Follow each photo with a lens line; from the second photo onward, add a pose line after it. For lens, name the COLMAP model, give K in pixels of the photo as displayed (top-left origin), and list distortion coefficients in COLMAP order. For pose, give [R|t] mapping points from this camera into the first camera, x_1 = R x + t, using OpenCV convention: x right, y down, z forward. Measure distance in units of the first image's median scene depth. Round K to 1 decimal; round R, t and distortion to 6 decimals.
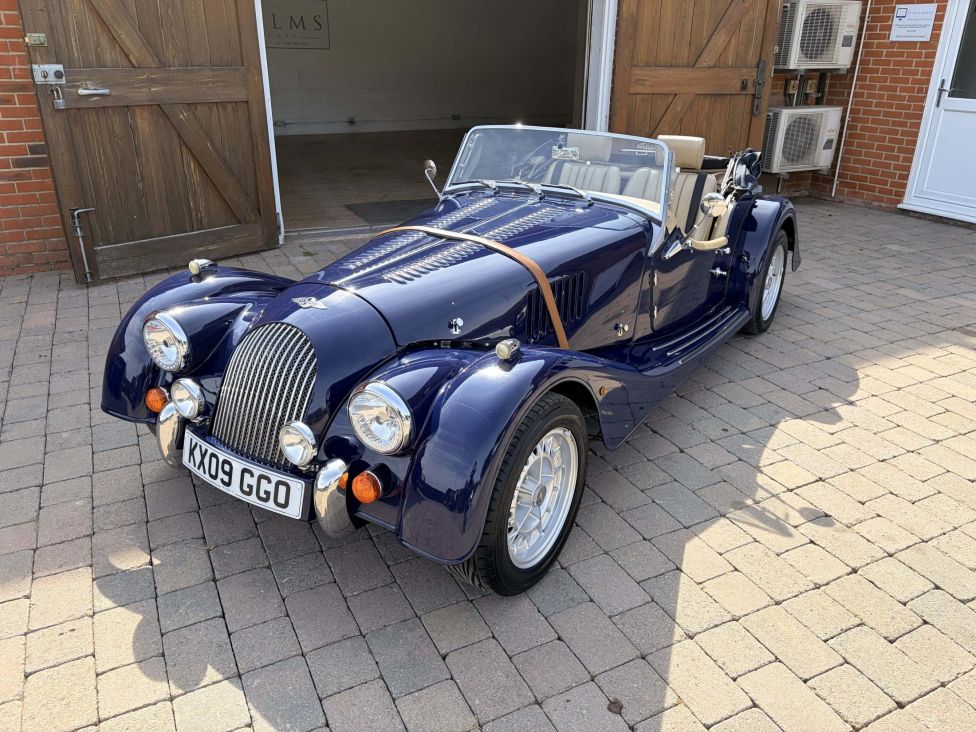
lens RADIAL K [[739.0, 0, 491.4], [0, 739.0, 361.9], [0, 0, 1]] dist [0.058542, -0.063241]
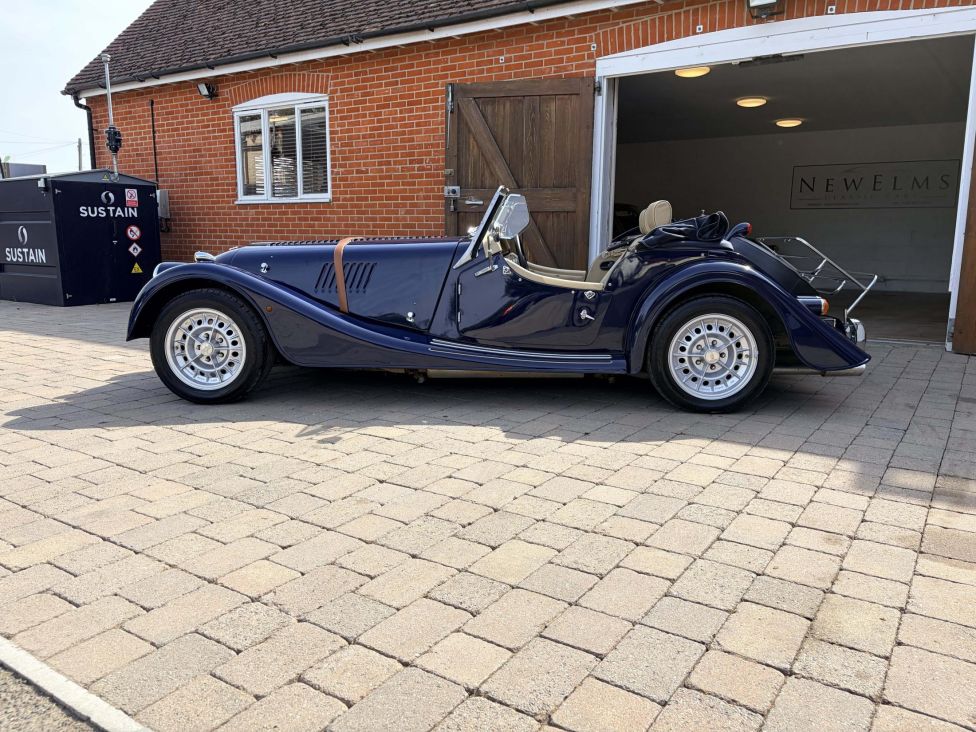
lens RADIAL K [[739.0, 0, 491.6], [0, 739.0, 363.5], [0, 0, 1]] dist [0.058542, -0.063241]
pose [[0.487131, 0.138656, -0.862251, 1.730389], [-0.347811, 0.936440, -0.045911, 0.056106], [0.801081, 0.322265, 0.504395, 0.607542]]
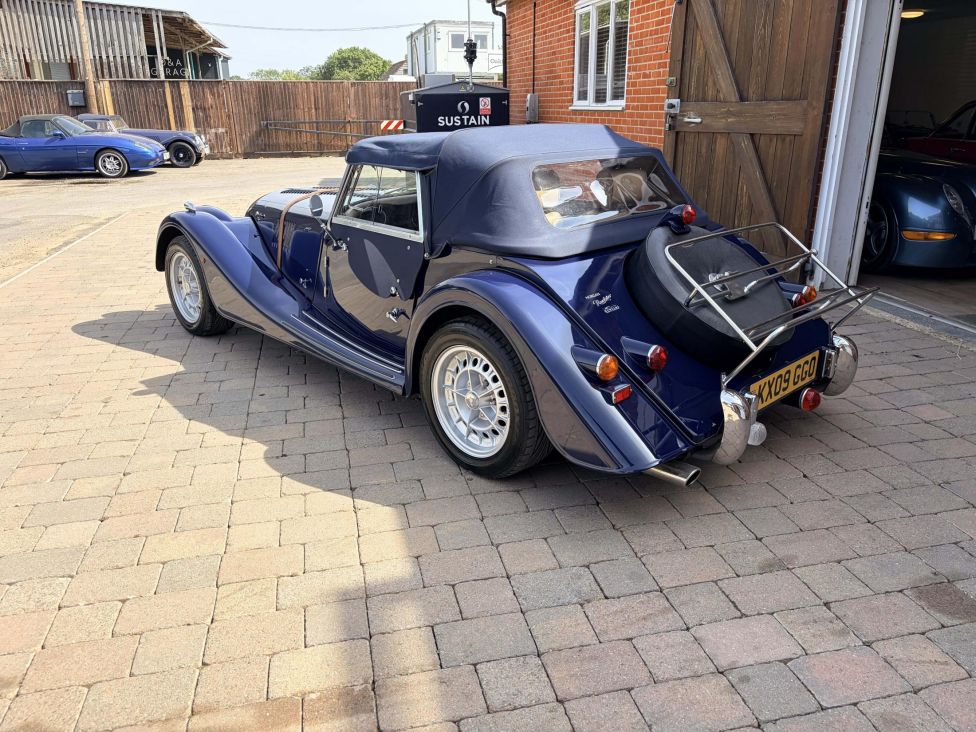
lens RADIAL K [[739.0, 0, 493.0], [0, 739.0, 366.5], [0, 0, 1]] dist [0.058542, -0.063241]
pose [[-0.230777, 0.309795, -0.922372, 1.652148], [-0.386693, 0.840682, 0.379108, -0.662609], [0.892867, 0.444164, -0.074214, 1.812558]]
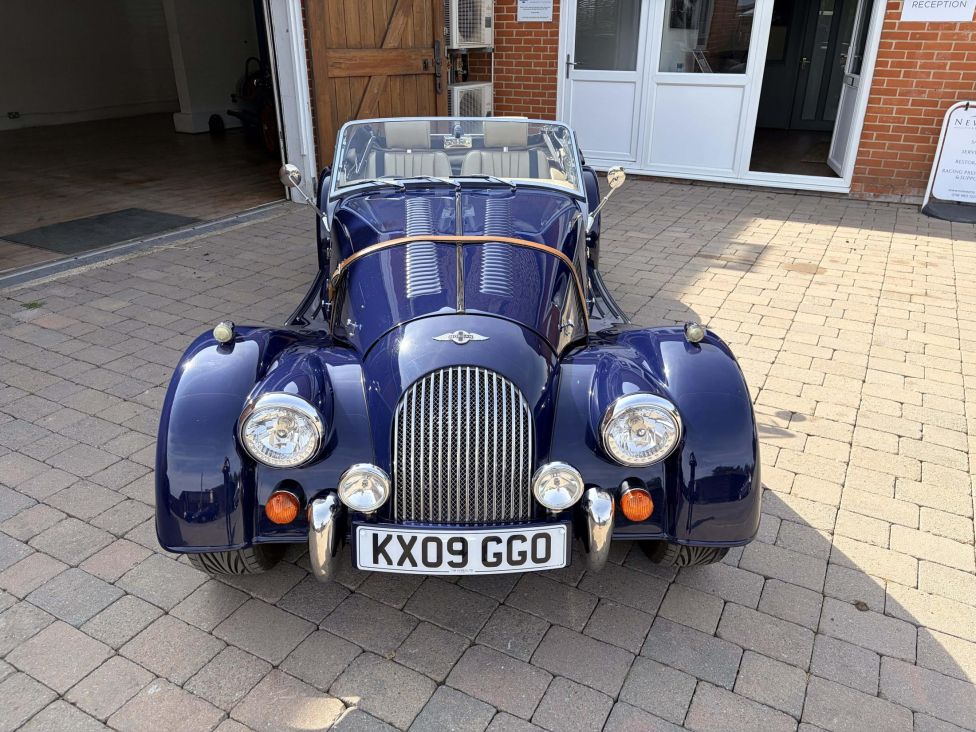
lens RADIAL K [[739.0, 0, 494.3], [0, 739.0, 365.0], [0, 0, 1]] dist [0.058542, -0.063241]
pose [[0.817091, -0.247509, 0.520674, -0.633513], [0.232443, 0.967925, 0.095344, -0.113801], [-0.527572, 0.043122, 0.848415, 0.228047]]
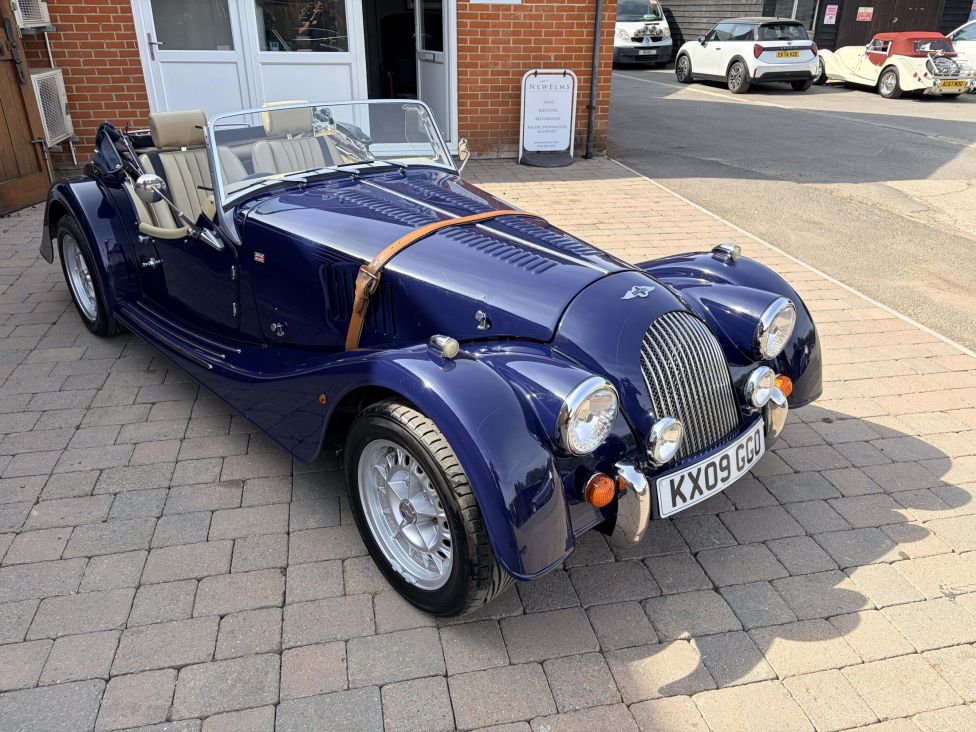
lens RADIAL K [[739.0, 0, 497.4], [0, 739.0, 363.5], [0, 0, 1]] dist [0.058542, -0.063241]
pose [[0.247404, -0.423870, 0.871278, -1.087231], [0.371944, 0.871885, 0.318550, -0.347182], [-0.894678, 0.245257, 0.373364, 0.779346]]
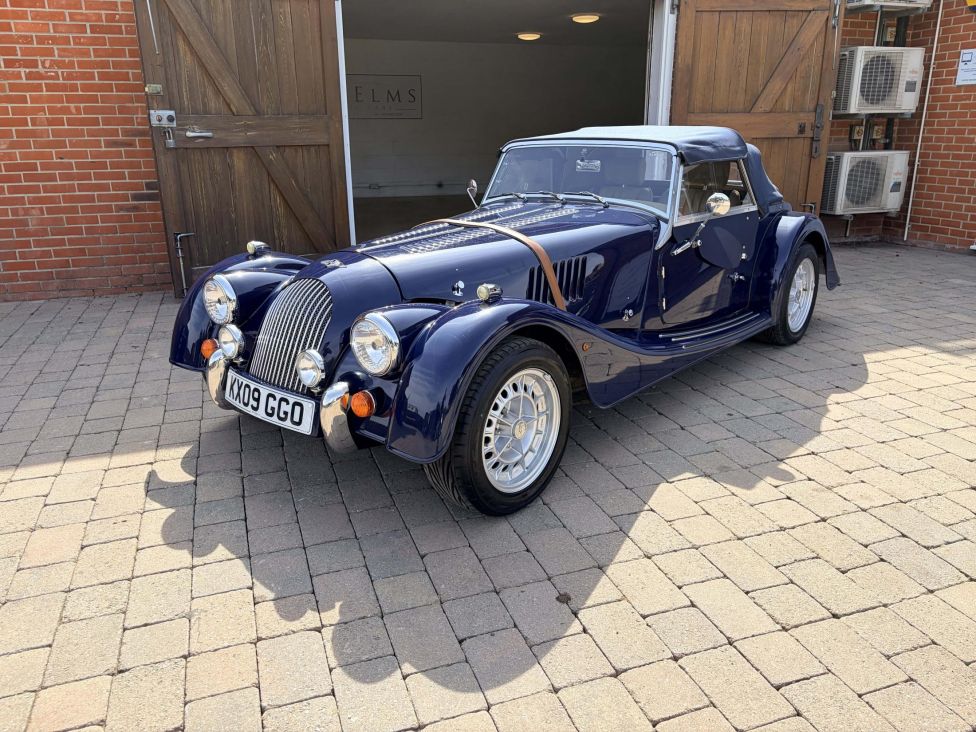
lens RADIAL K [[739.0, 0, 486.0], [0, 739.0, 368.2], [0, 0, 1]] dist [0.058542, -0.063241]
pose [[0.990528, 0.021263, -0.135652, 0.151125], [-0.033490, 0.995513, -0.088501, 0.172475], [0.133162, 0.092206, 0.986796, -0.114181]]
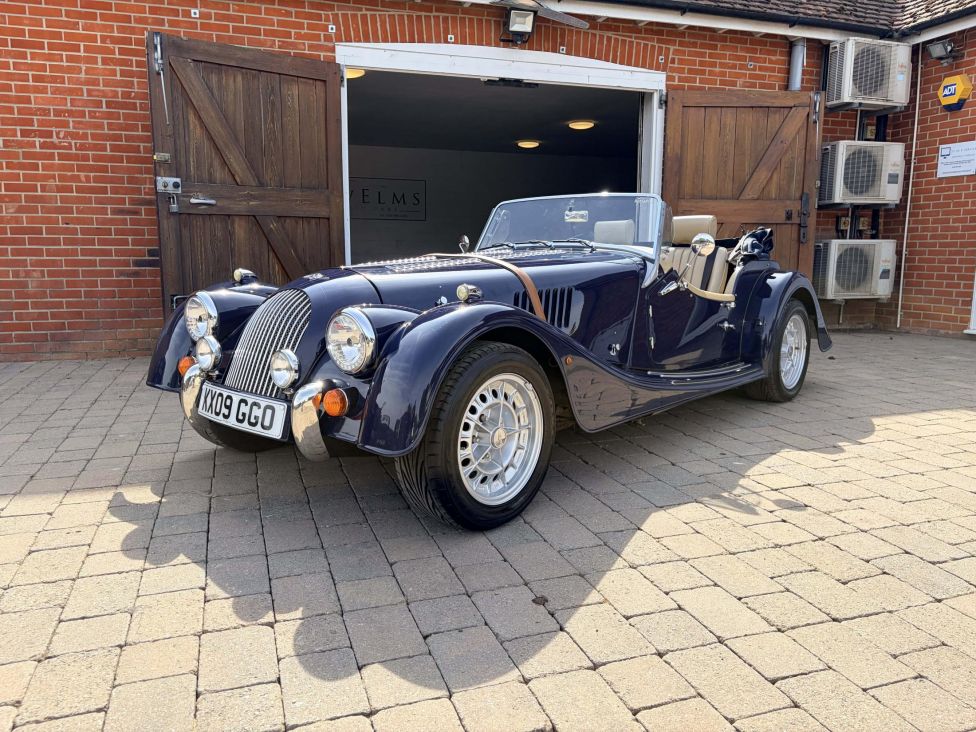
lens RADIAL K [[739.0, 0, 485.7], [0, 739.0, 367.8], [0, 0, 1]] dist [0.058542, -0.063241]
pose [[0.989792, 0.013406, -0.141887, 0.180749], [-0.047435, 0.969791, -0.239279, 0.310572], [0.134393, 0.243567, 0.960528, -0.059017]]
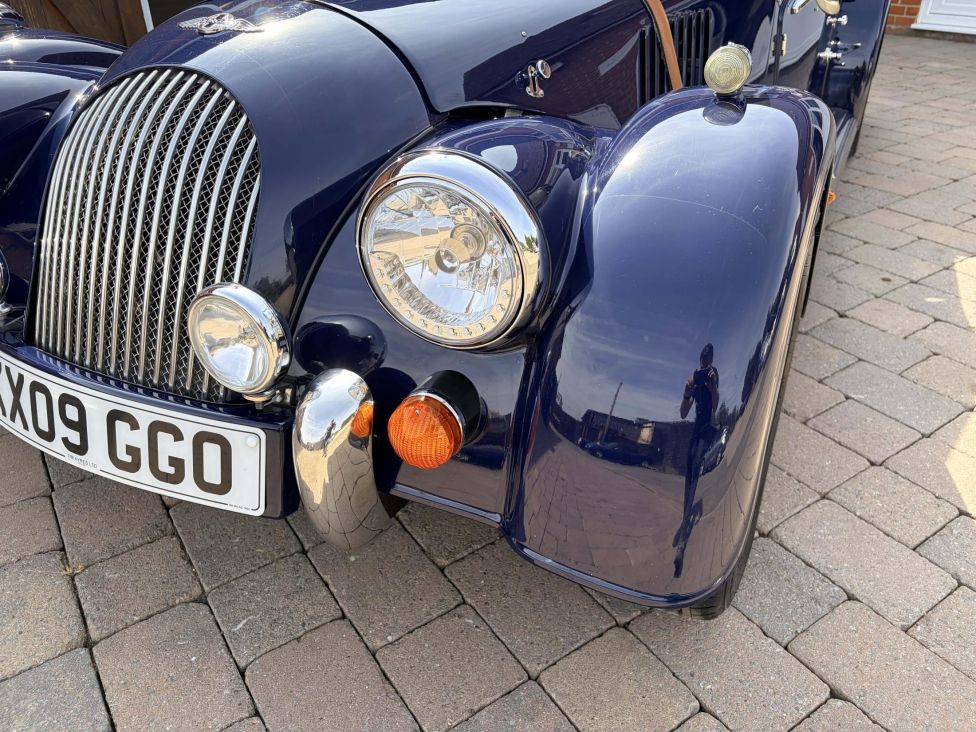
lens RADIAL K [[739.0, 0, 489.8], [0, 739.0, 361.2], [0, 0, 1]] dist [0.058542, -0.063241]
pose [[0.991598, -0.086761, 0.095946, -0.138283], [0.073936, 0.988757, 0.129974, 0.066588], [-0.106144, -0.121788, 0.986864, 0.492366]]
